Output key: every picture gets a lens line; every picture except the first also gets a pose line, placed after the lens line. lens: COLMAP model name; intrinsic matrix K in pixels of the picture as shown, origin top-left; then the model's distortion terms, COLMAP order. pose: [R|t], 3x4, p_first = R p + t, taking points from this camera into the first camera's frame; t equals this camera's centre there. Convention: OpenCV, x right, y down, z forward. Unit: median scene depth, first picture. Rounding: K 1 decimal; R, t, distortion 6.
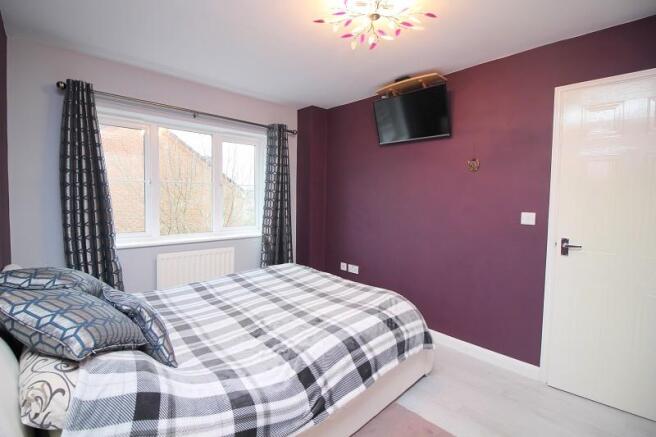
lens RADIAL K [[300.0, 0, 319.1], [0, 300.0, 210.5], [0, 0, 1]] dist [0.018529, -0.026231]
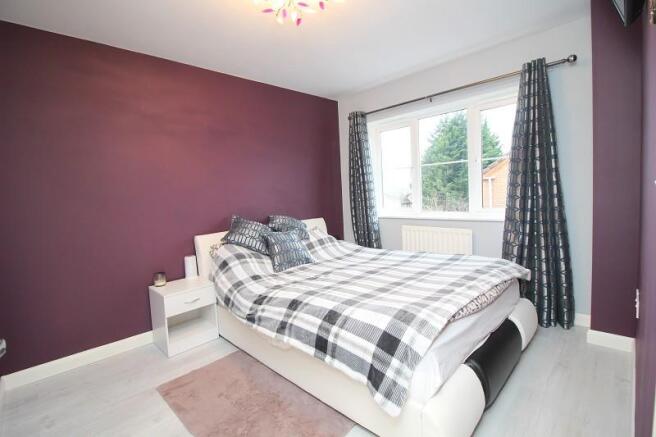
lens RADIAL K [[300.0, 0, 319.1], [0, 300.0, 210.5], [0, 0, 1]] dist [0.018529, -0.026231]
pose [[0.034801, 0.047544, -0.998263, 0.986211], [0.041085, 0.997955, 0.048962, 0.011597], [0.998549, -0.042718, 0.032777, 0.825737]]
